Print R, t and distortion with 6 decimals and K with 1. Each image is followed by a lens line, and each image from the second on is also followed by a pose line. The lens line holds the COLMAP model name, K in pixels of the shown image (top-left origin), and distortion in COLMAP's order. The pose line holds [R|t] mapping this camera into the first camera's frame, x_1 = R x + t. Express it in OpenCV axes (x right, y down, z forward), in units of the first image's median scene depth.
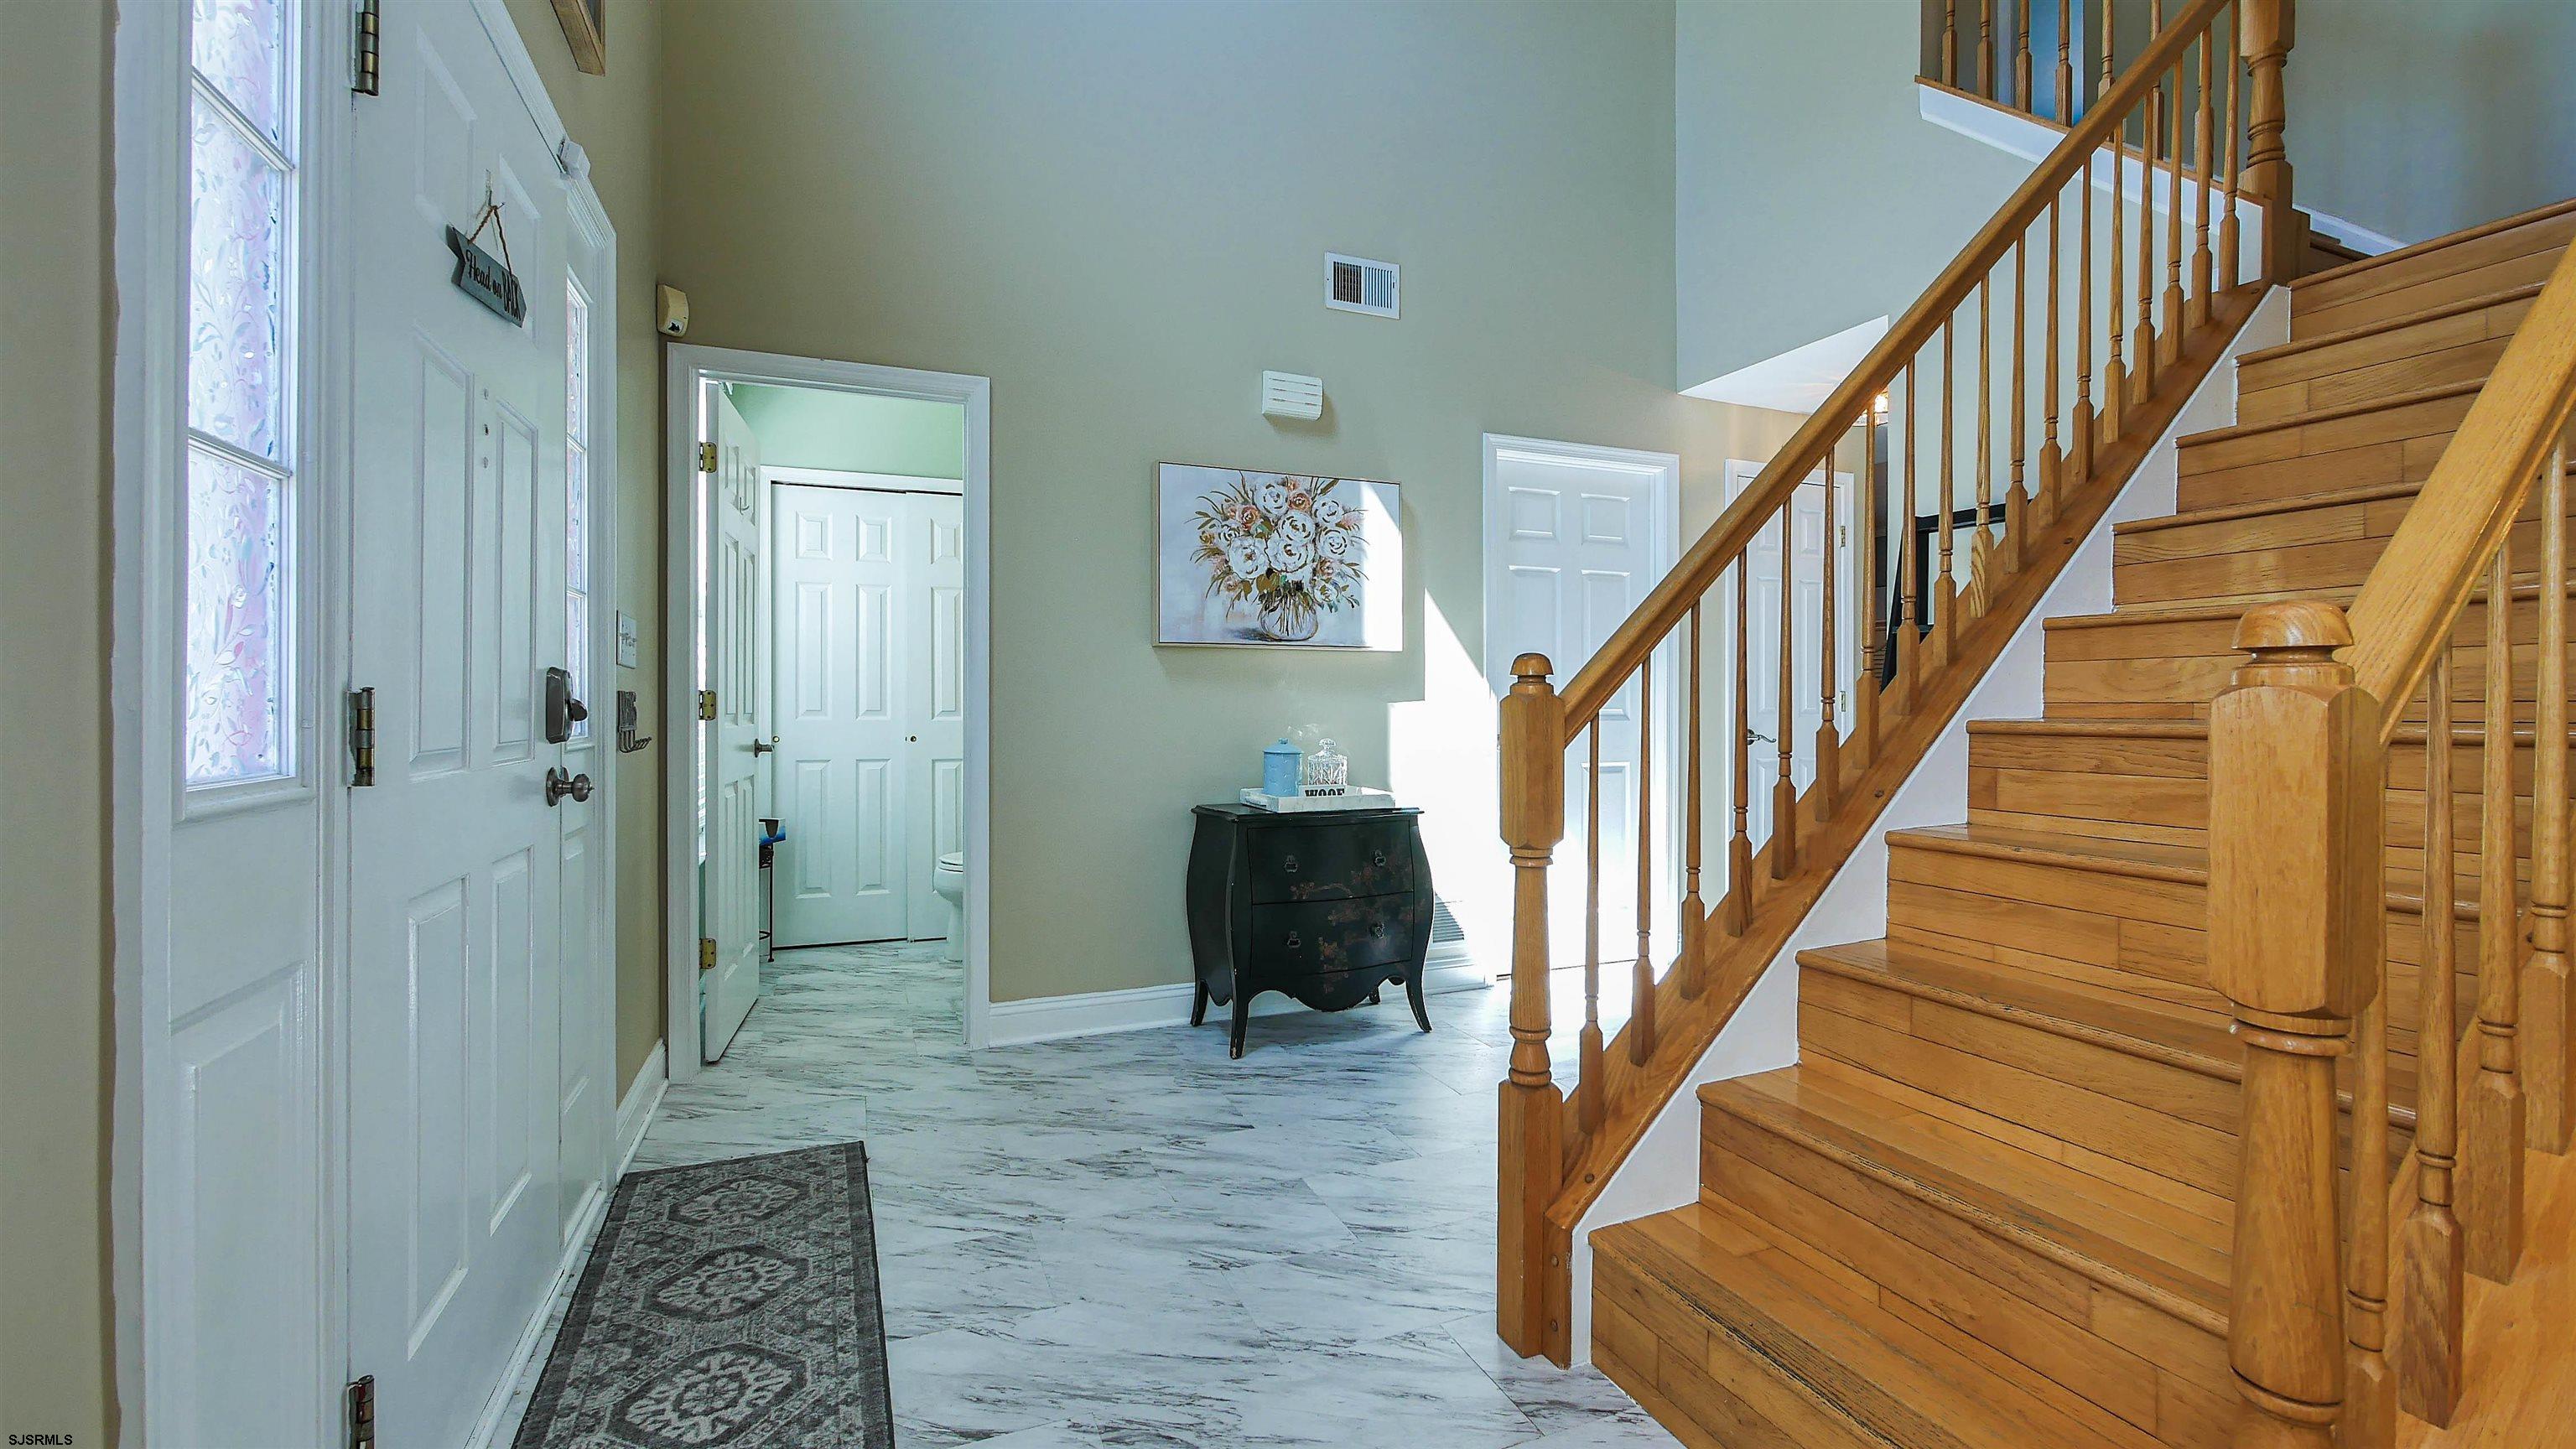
lens RADIAL K [[1058.3, 0, 1281.9], [0, 1058.3, 709.0], [0, 0, 1]] dist [-0.004287, -0.000190]
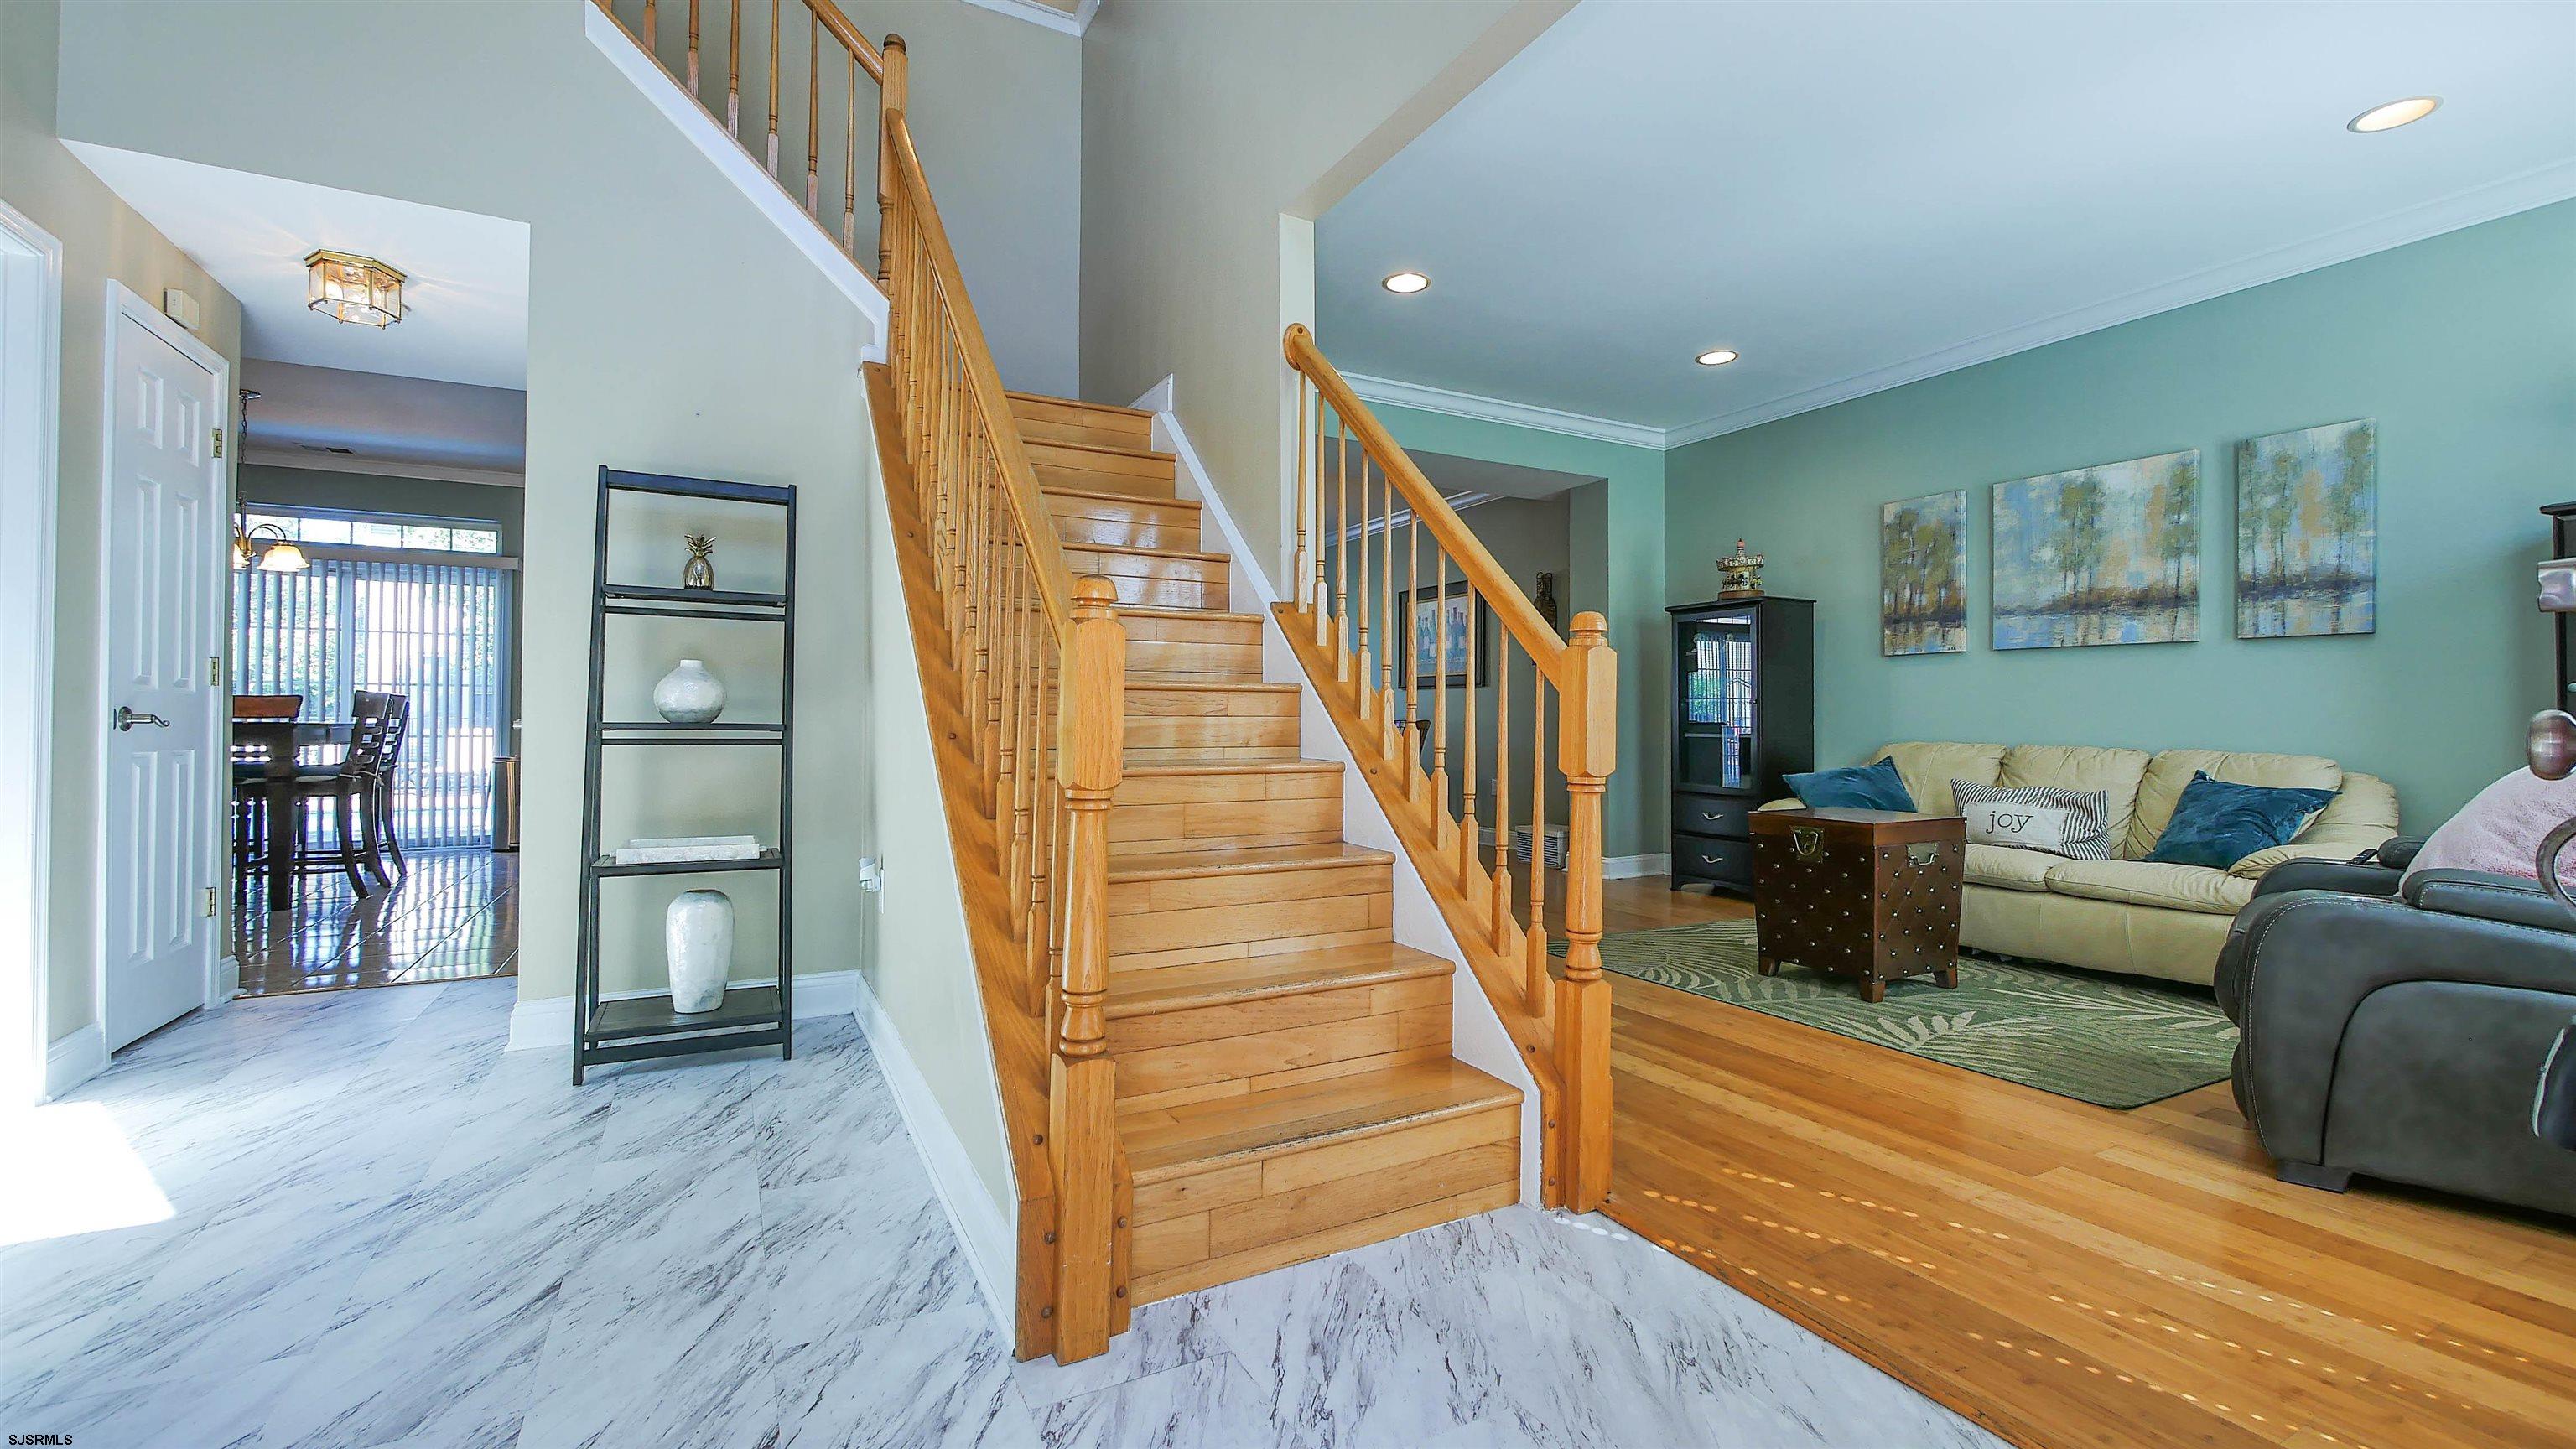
lens RADIAL K [[1058.3, 0, 1281.9], [0, 1058.3, 709.0], [0, 0, 1]] dist [-0.004287, -0.000190]
pose [[-0.098409, 0.012293, 0.995070, -0.362909], [0.000133, 0.999924, -0.012340, 0.038873], [-0.995146, -0.001082, -0.098403, 0.492182]]
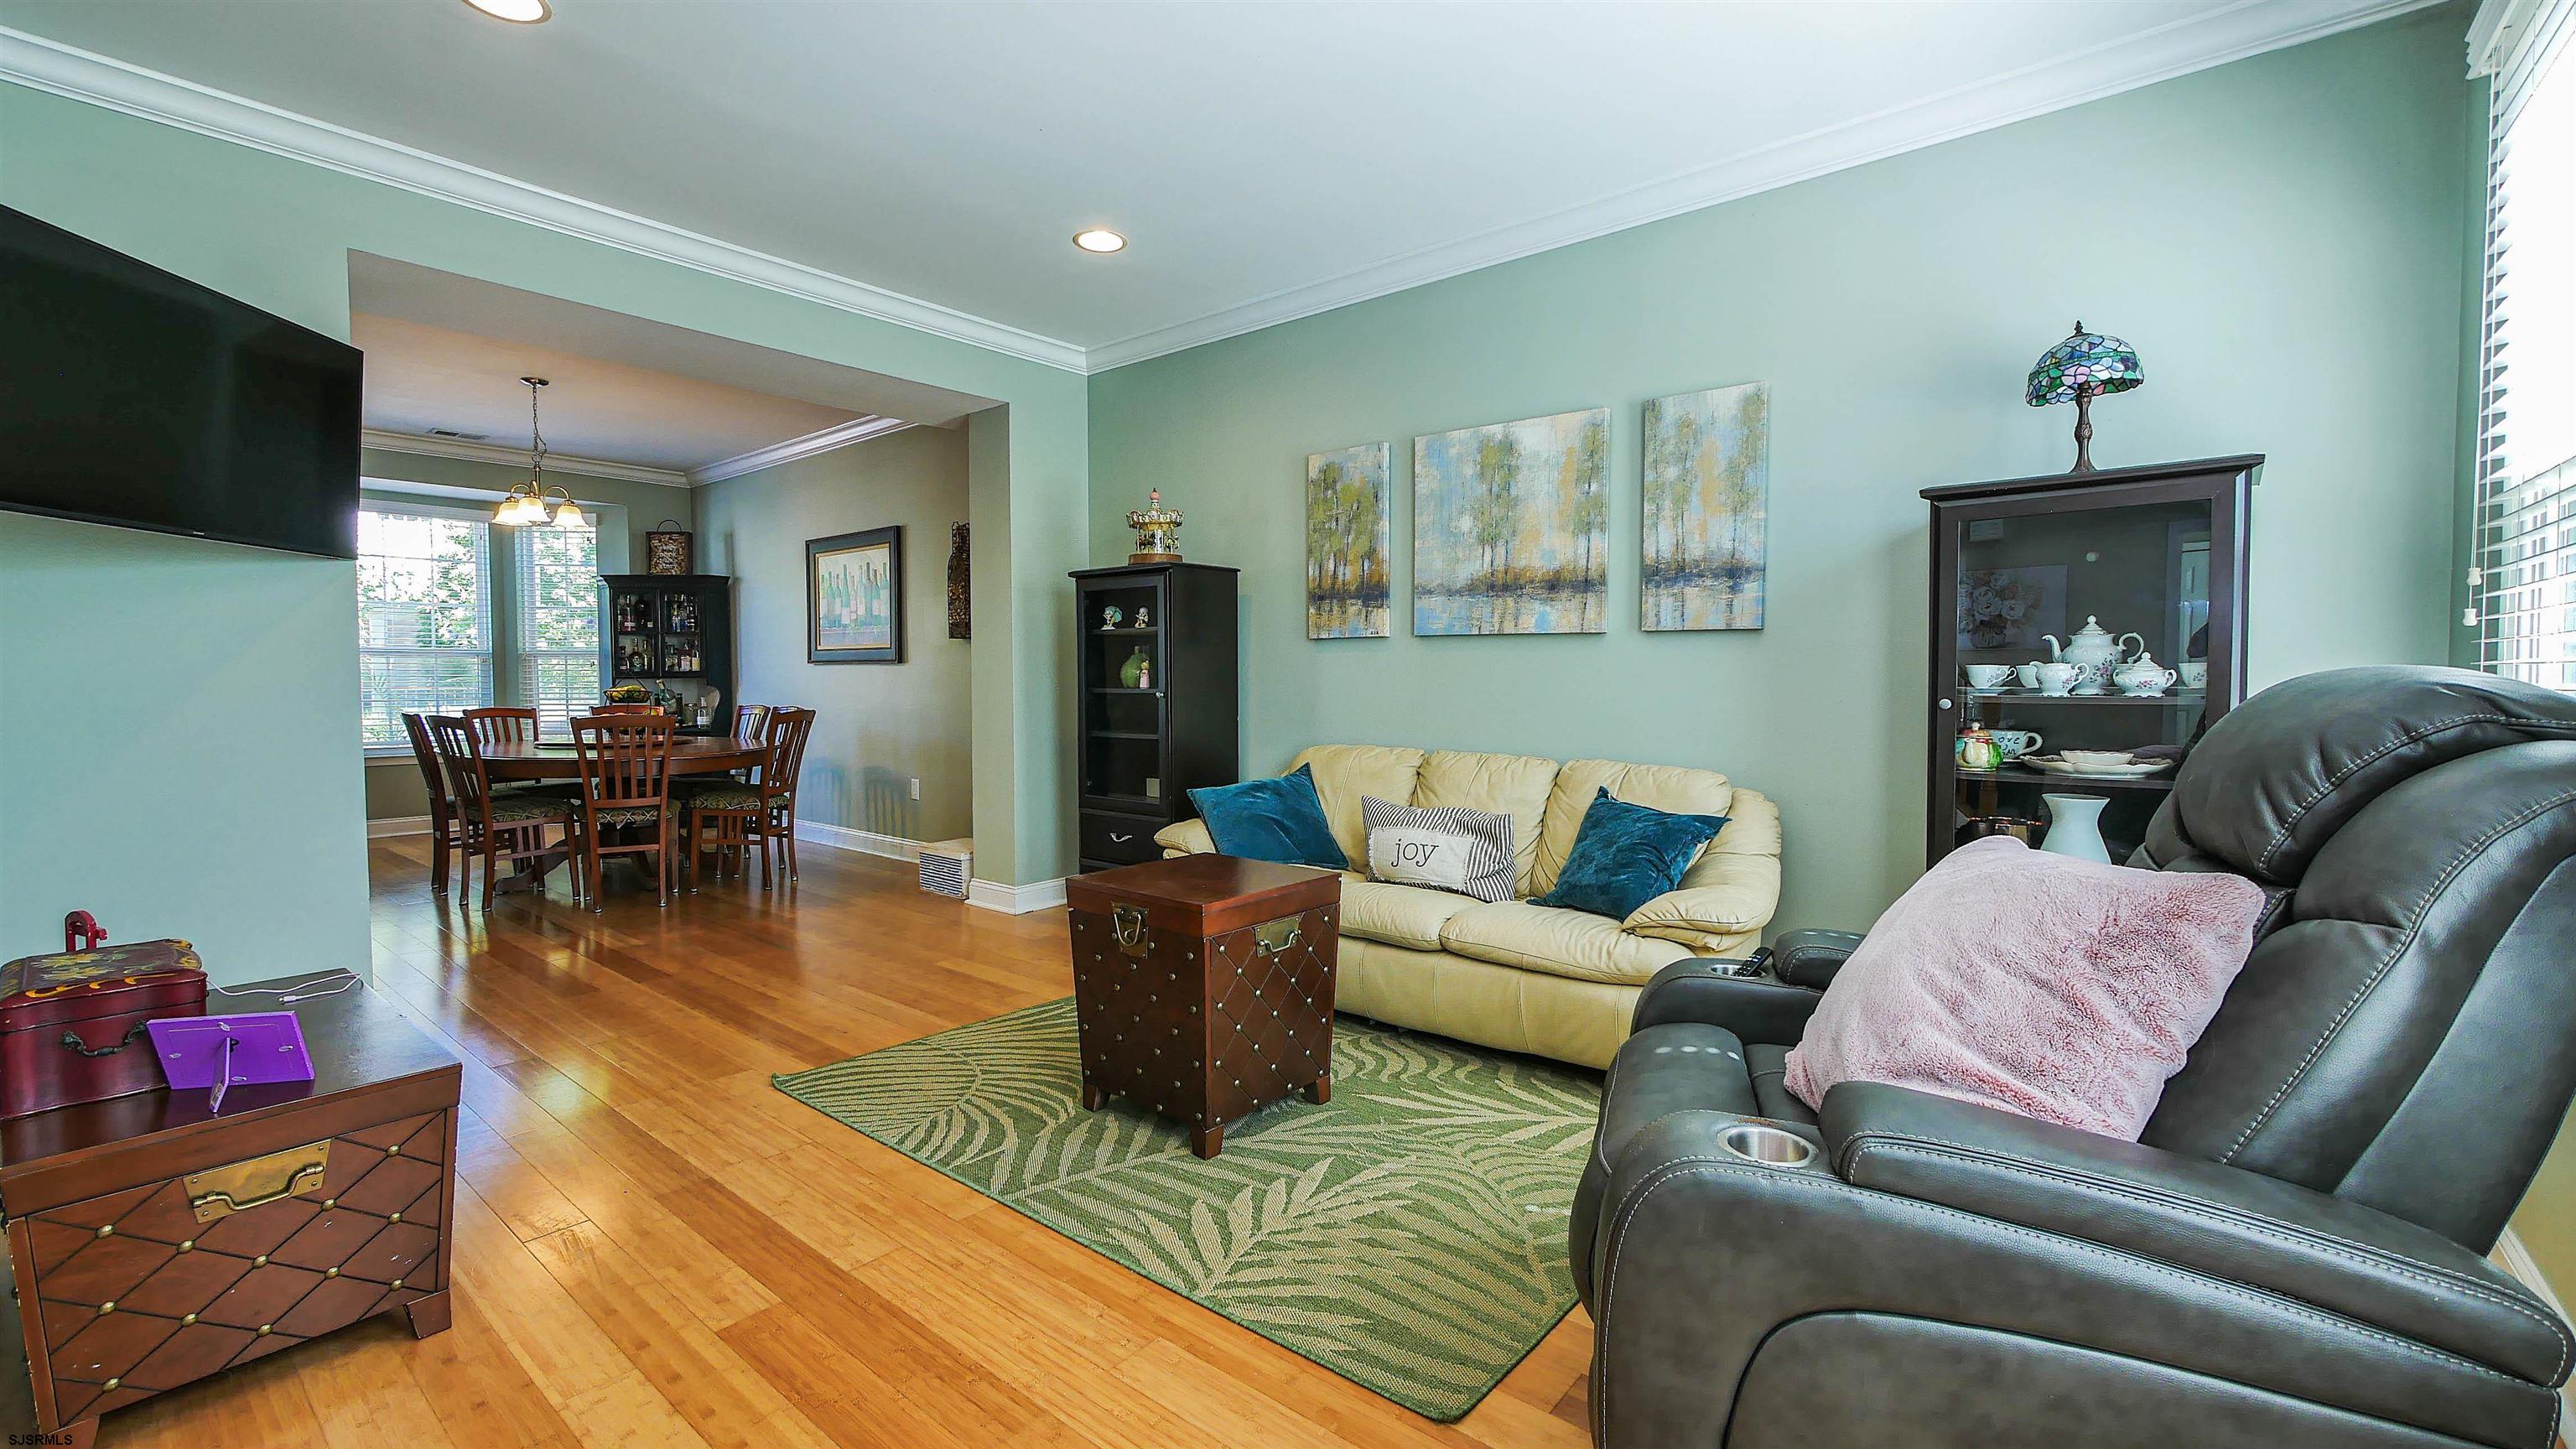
lens RADIAL K [[1058.3, 0, 1281.9], [0, 1058.3, 709.0], [0, 0, 1]] dist [-0.004287, -0.000190]
pose [[-0.469955, -0.024372, 0.882354, -0.027680], [0.005409, 0.999520, 0.030489, -0.013550], [-0.882674, 0.019101, -0.469598, 0.090166]]
